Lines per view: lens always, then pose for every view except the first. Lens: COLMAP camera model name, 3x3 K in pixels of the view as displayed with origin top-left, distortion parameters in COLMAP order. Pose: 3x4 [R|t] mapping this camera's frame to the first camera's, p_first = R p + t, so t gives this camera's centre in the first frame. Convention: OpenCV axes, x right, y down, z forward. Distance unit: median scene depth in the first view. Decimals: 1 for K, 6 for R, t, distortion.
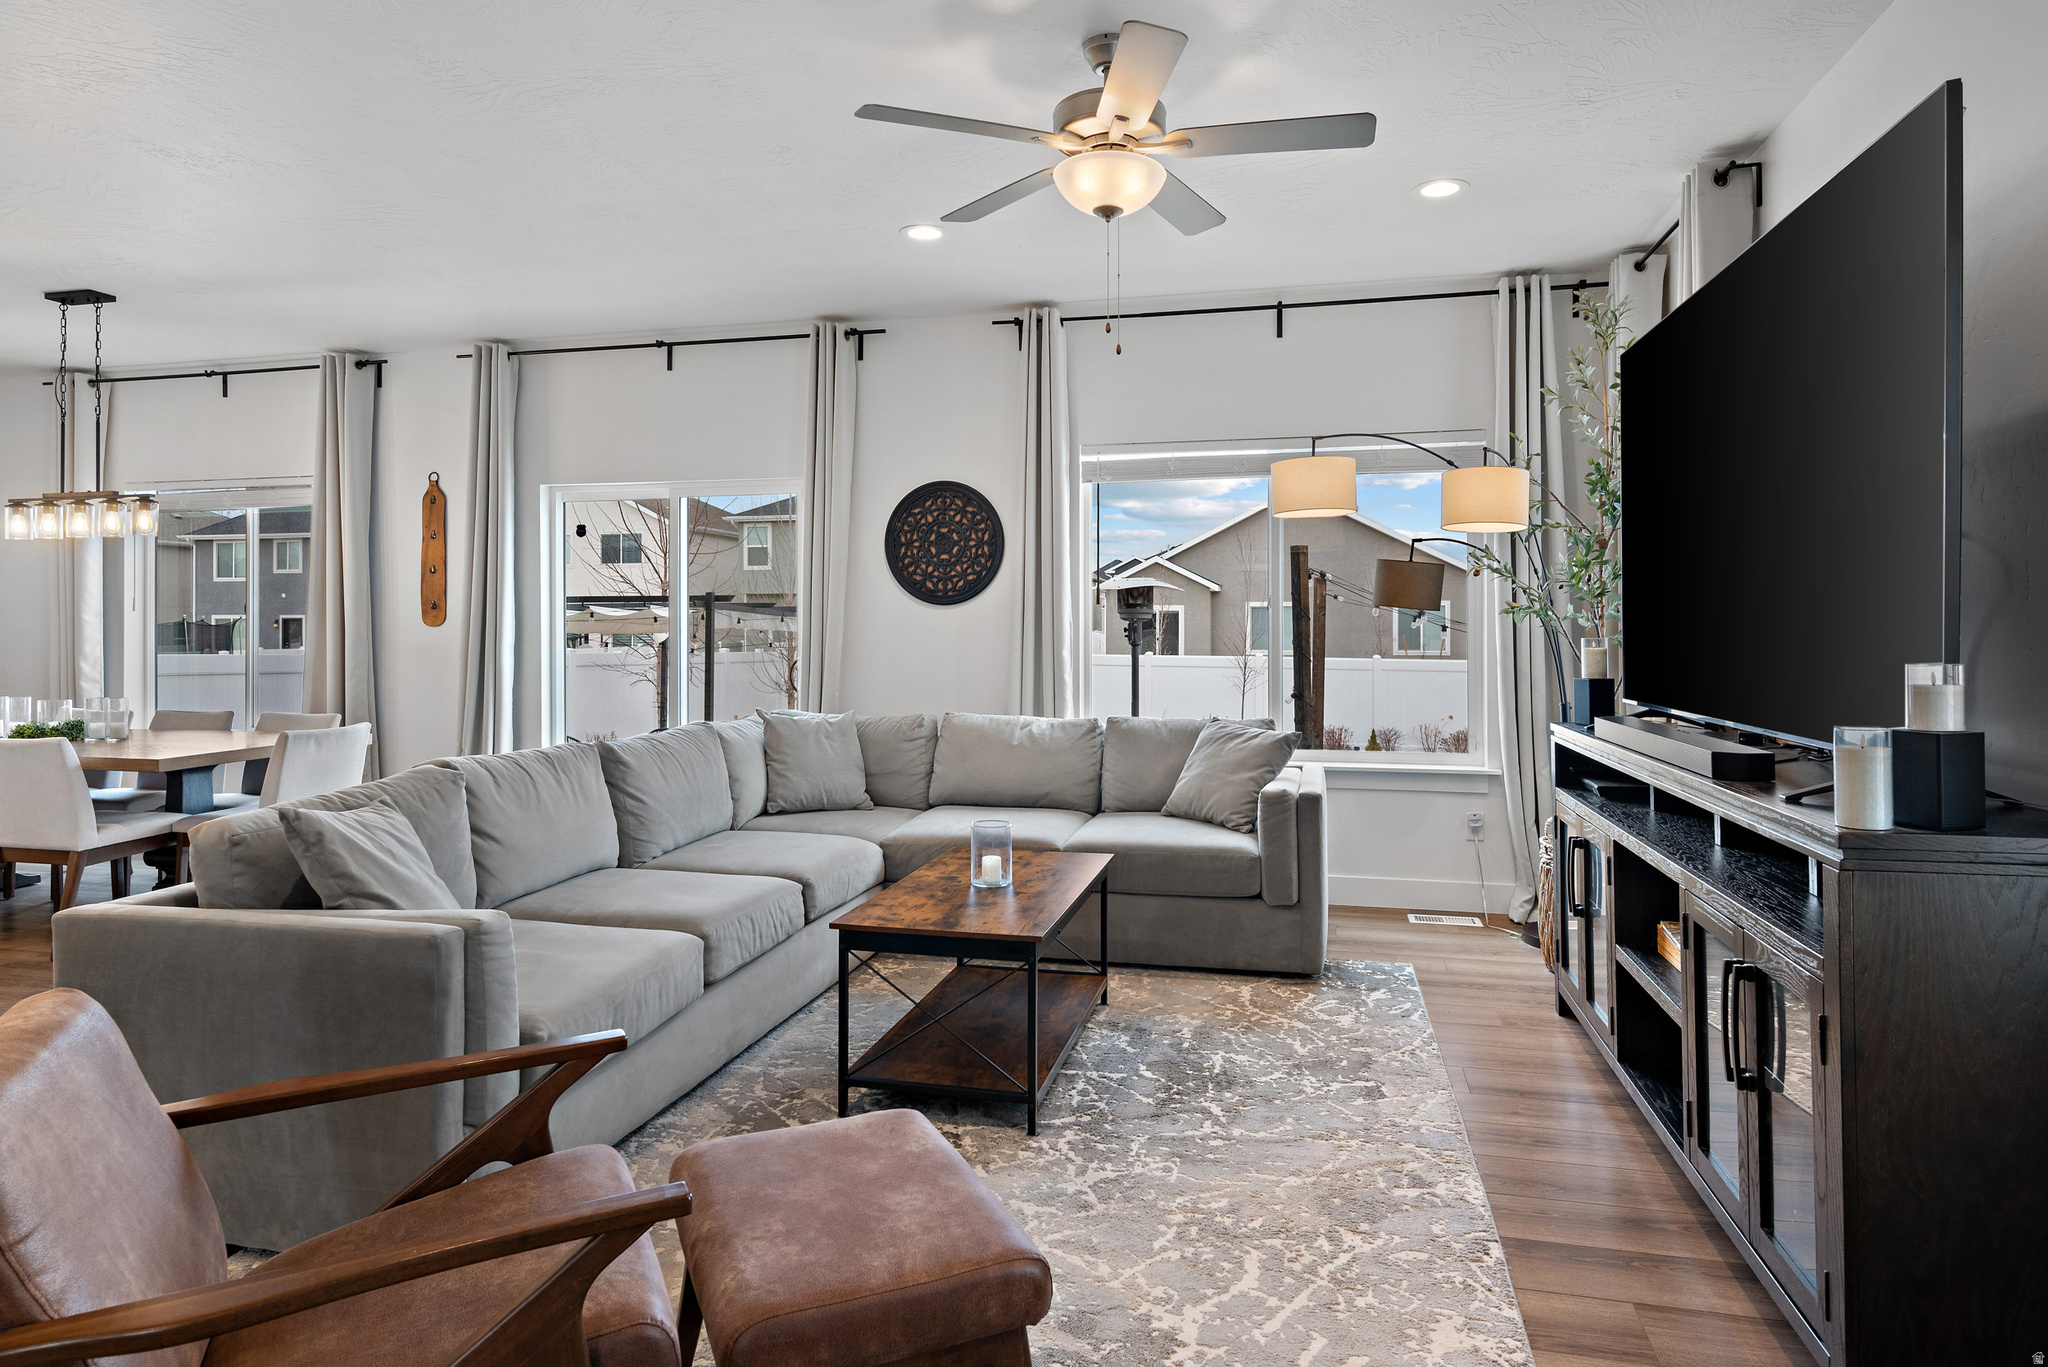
lens RADIAL K [[1195.3, 0, 1034.0], [0, 1195.3, 625.2], [0, 0, 1]] dist [-0.002254, -0.000481]
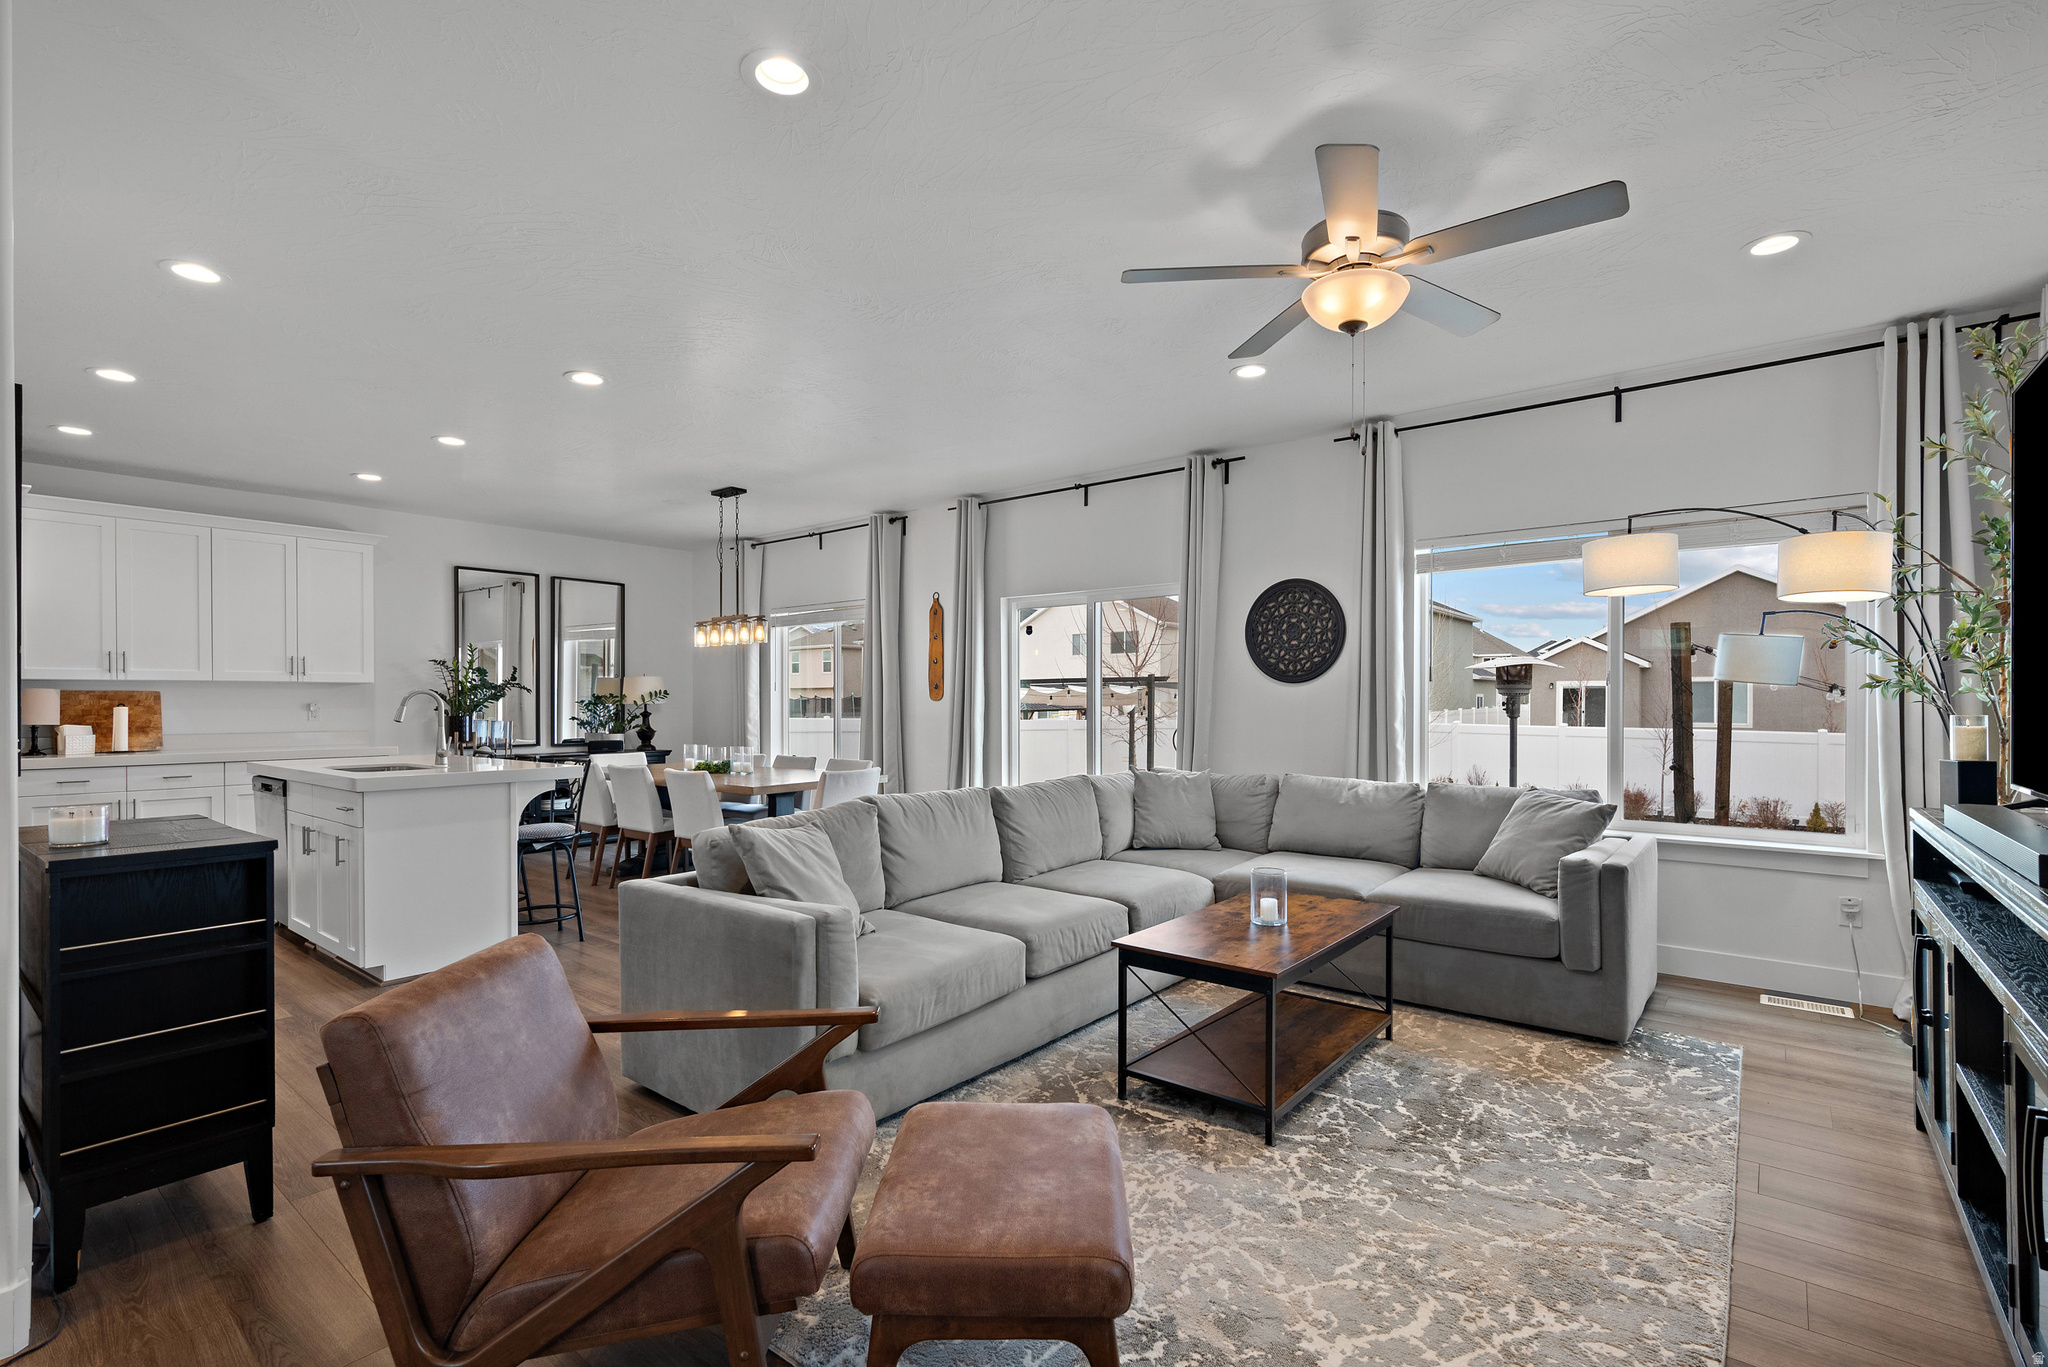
lens RADIAL K [[934.1, 0, 1039.0], [0, 934.1, 710.4], [0, 0, 1]] dist [0.000542, -0.000113]
pose [[0.905846, 0.004848, -0.423580, 0.131971], [0.000342, 0.999926, 0.012176, -0.001760], [0.423607, -0.011174, 0.905777, 0.072443]]
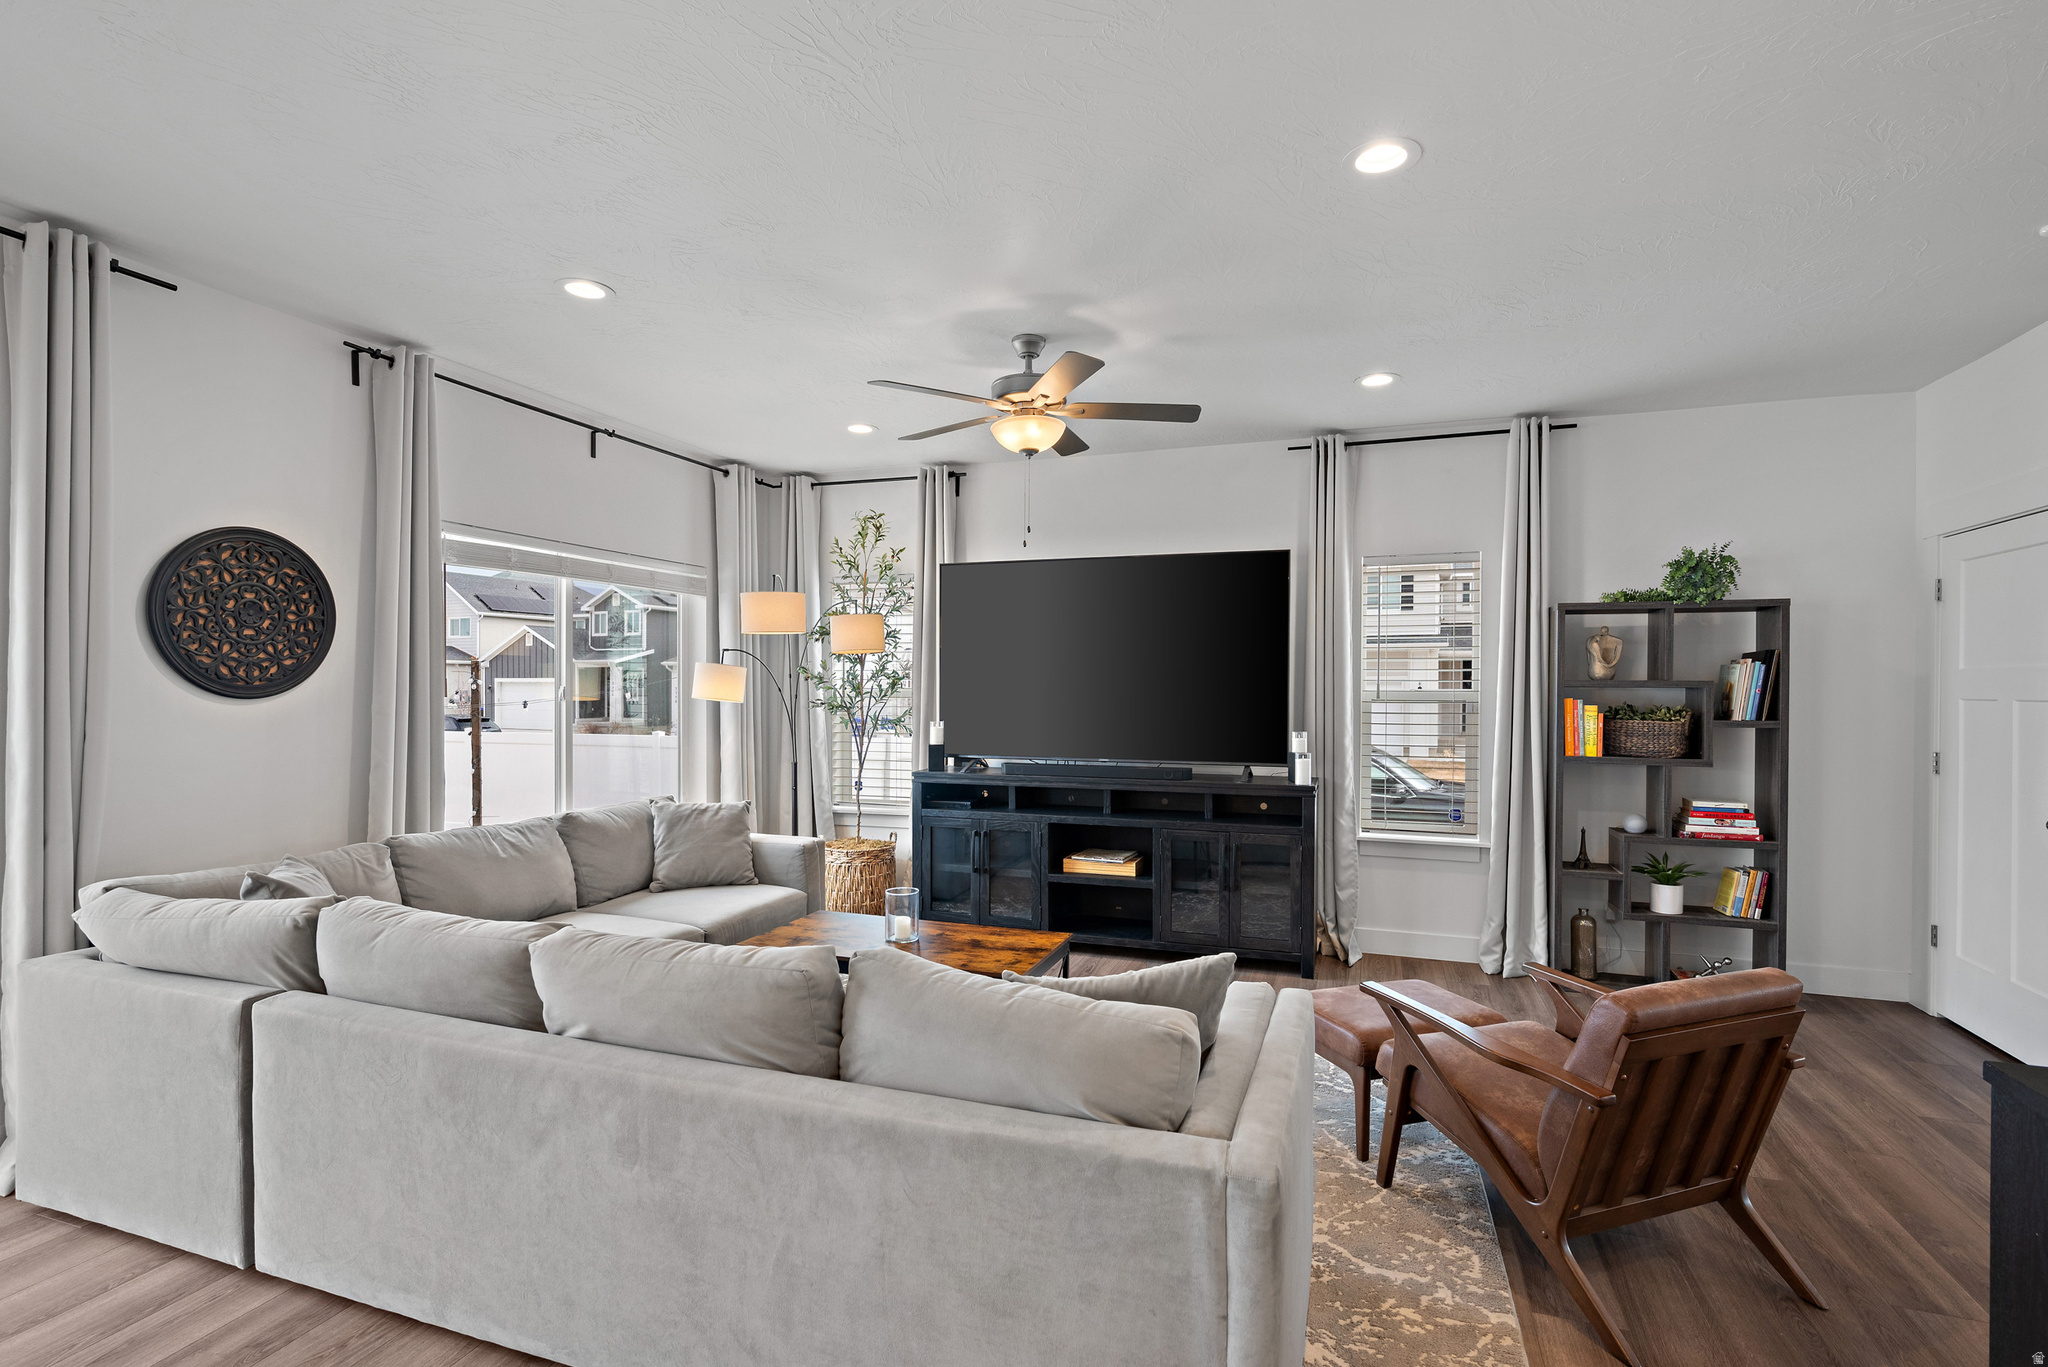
lens RADIAL K [[961.3, 0, 1042.4], [0, 961.3, 688.7], [0, 0, 1]] dist [-0.001657, -0.000314]
pose [[0.091897, 0.000050, 0.995768, -0.904323], [-0.005391, 0.999985, 0.000448, -0.038311], [-0.995754, -0.005410, 0.091896, 0.691286]]
